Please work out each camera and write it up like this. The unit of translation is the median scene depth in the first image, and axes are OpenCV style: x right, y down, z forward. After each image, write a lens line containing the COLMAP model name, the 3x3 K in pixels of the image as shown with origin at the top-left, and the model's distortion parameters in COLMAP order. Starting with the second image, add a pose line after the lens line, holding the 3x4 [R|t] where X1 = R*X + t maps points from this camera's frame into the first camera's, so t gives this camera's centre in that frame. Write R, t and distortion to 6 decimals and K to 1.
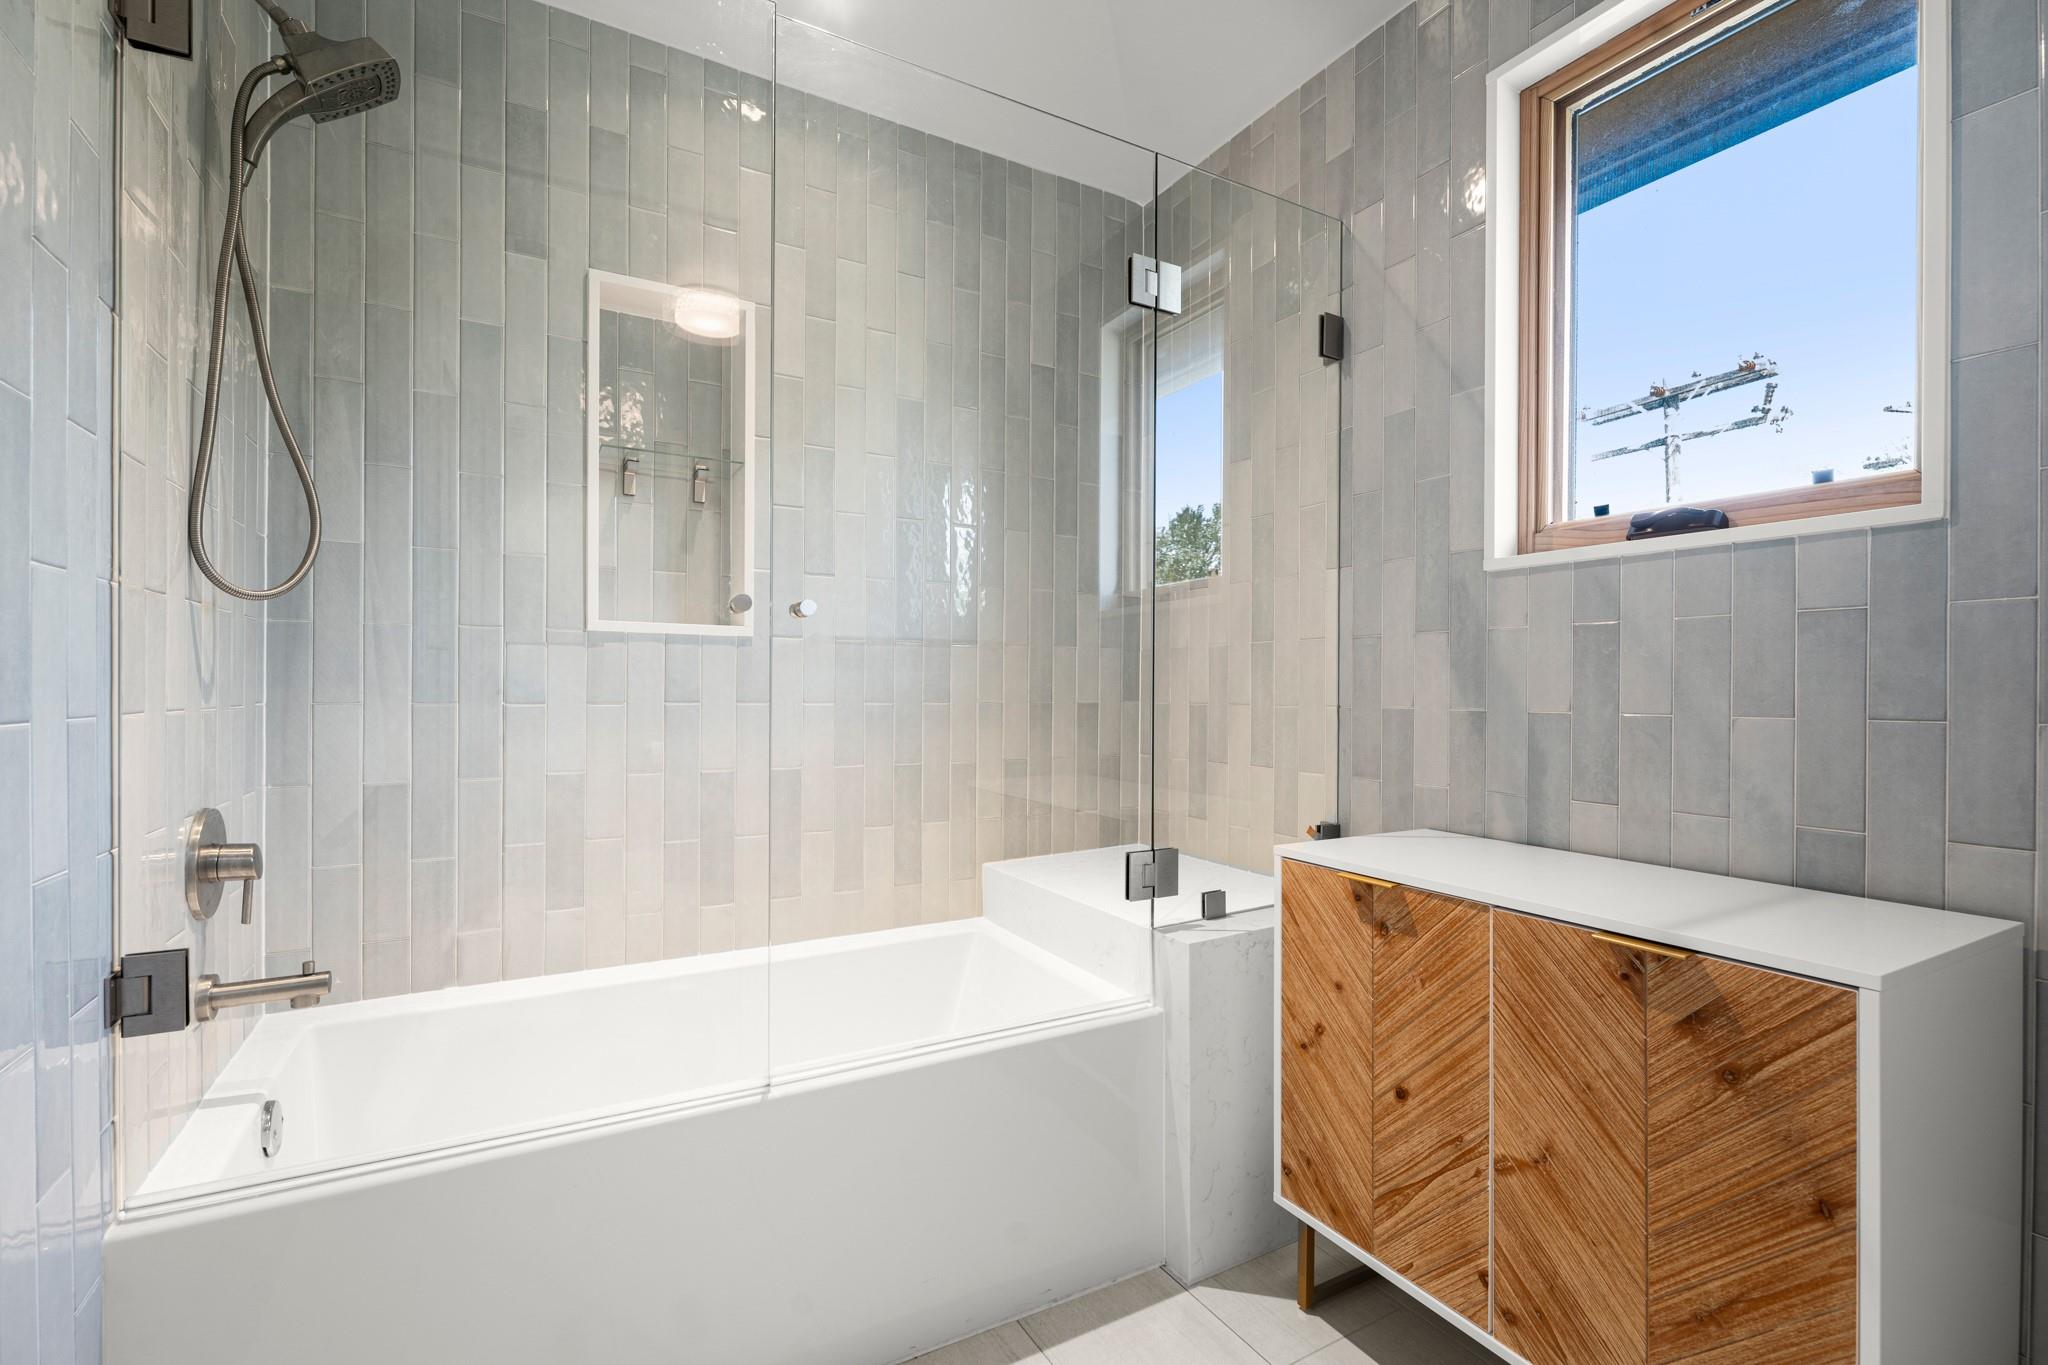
lens RADIAL K [[903.1, 0, 1024.0], [0, 903.1, 682.5], [0, 0, 1]] dist [-0.000090, -0.000405]
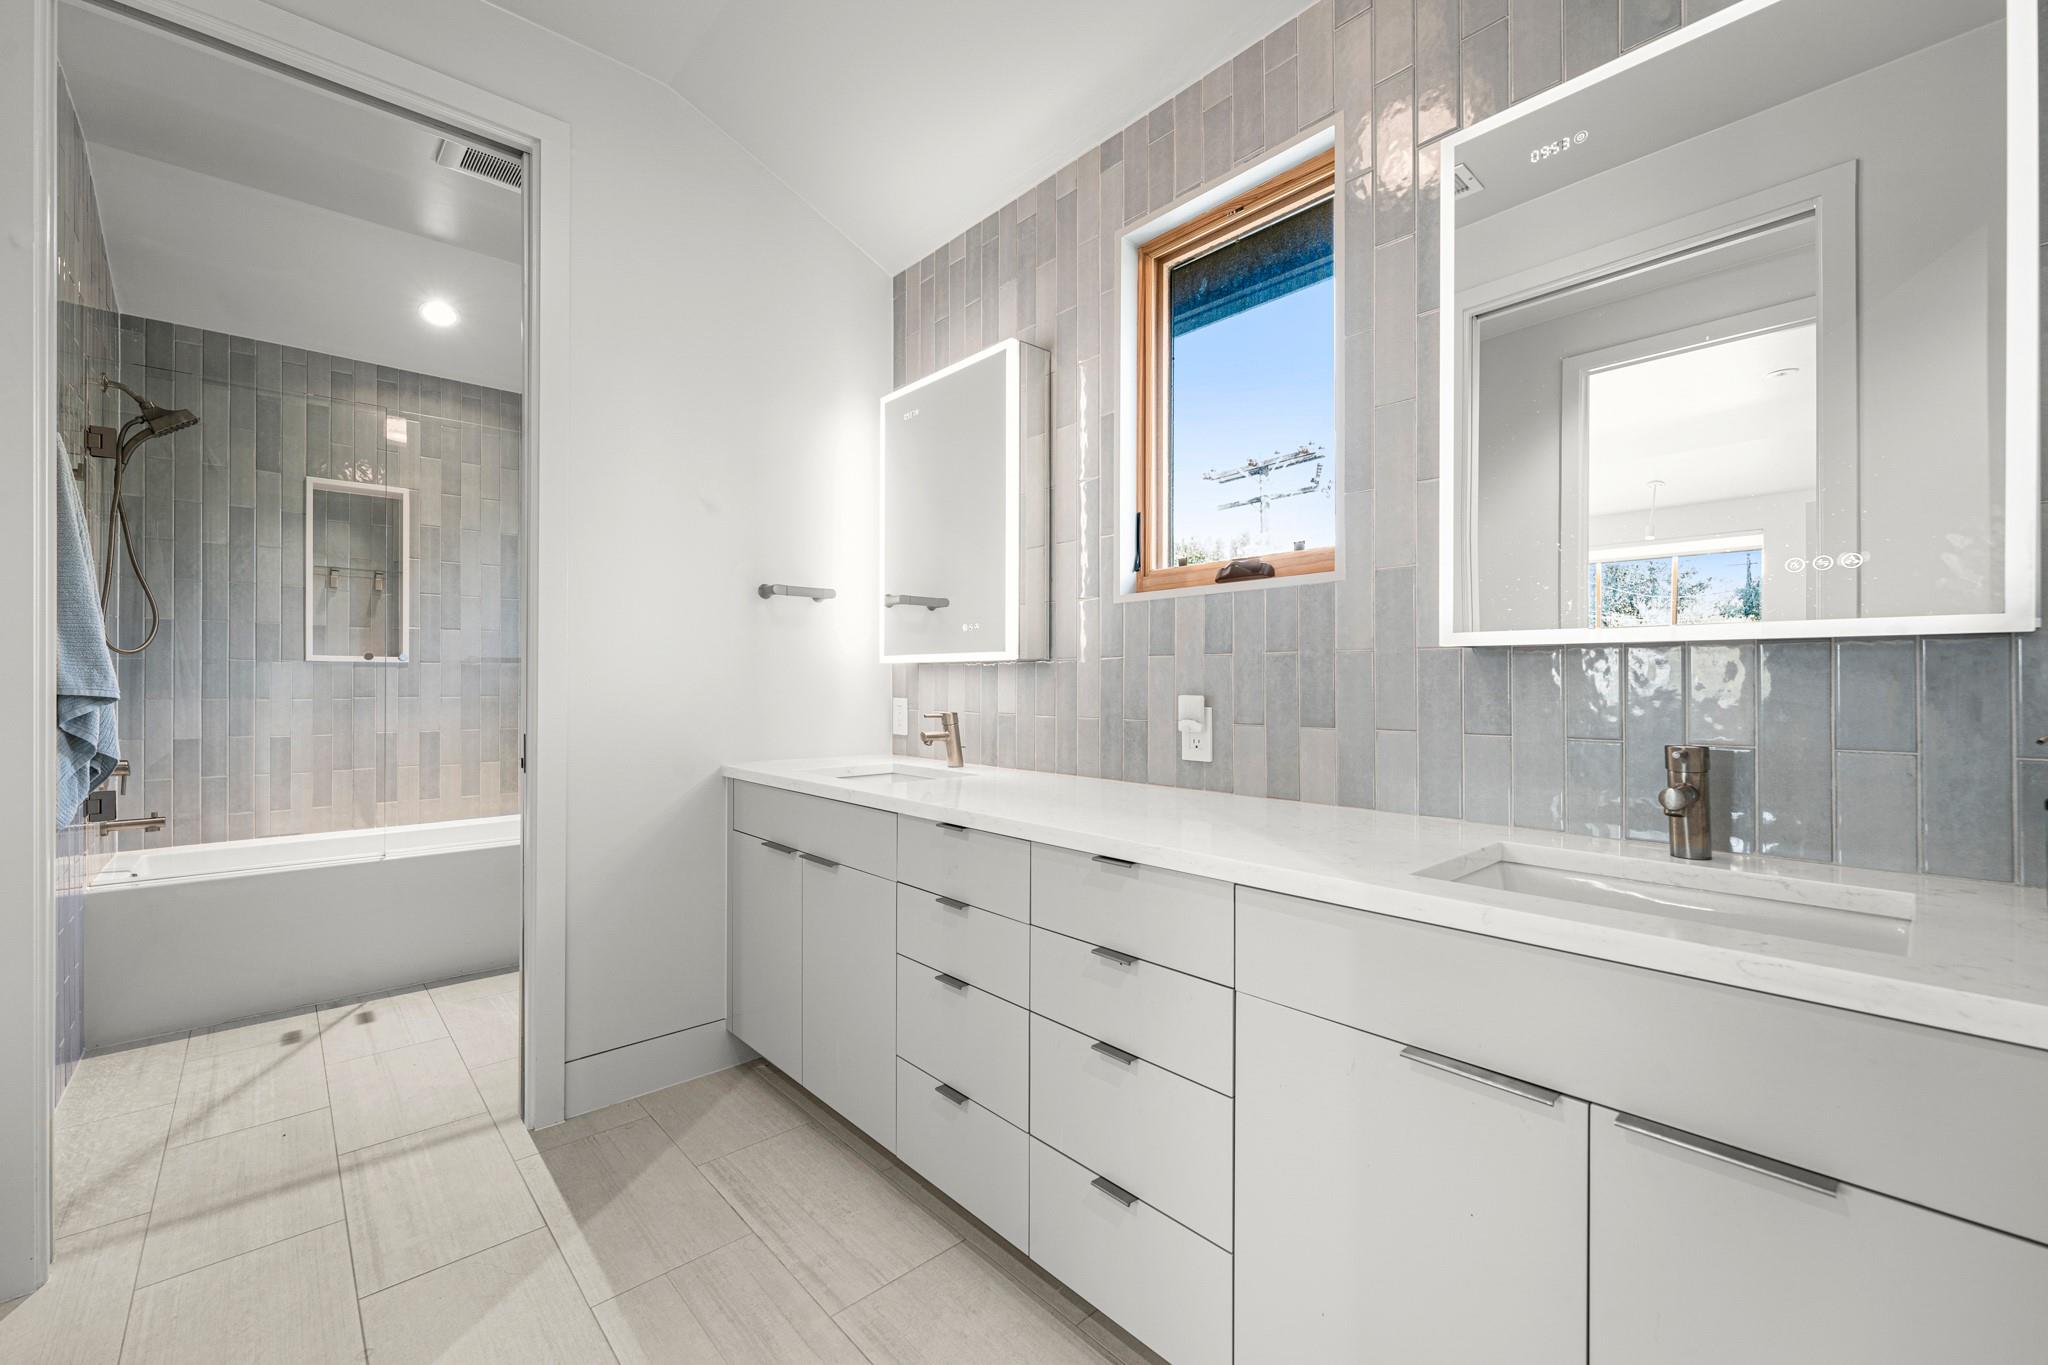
lens RADIAL K [[819.3, 0, 1028.4], [0, 819.3, 669.8], [0, 0, 1]] dist [-0.009666, 0.000045]
pose [[0.972304, -0.006917, 0.233619, 0.536167], [0.008904, 0.999933, -0.007453, -0.009799], [-0.233551, 0.009326, 0.972300, -0.920455]]
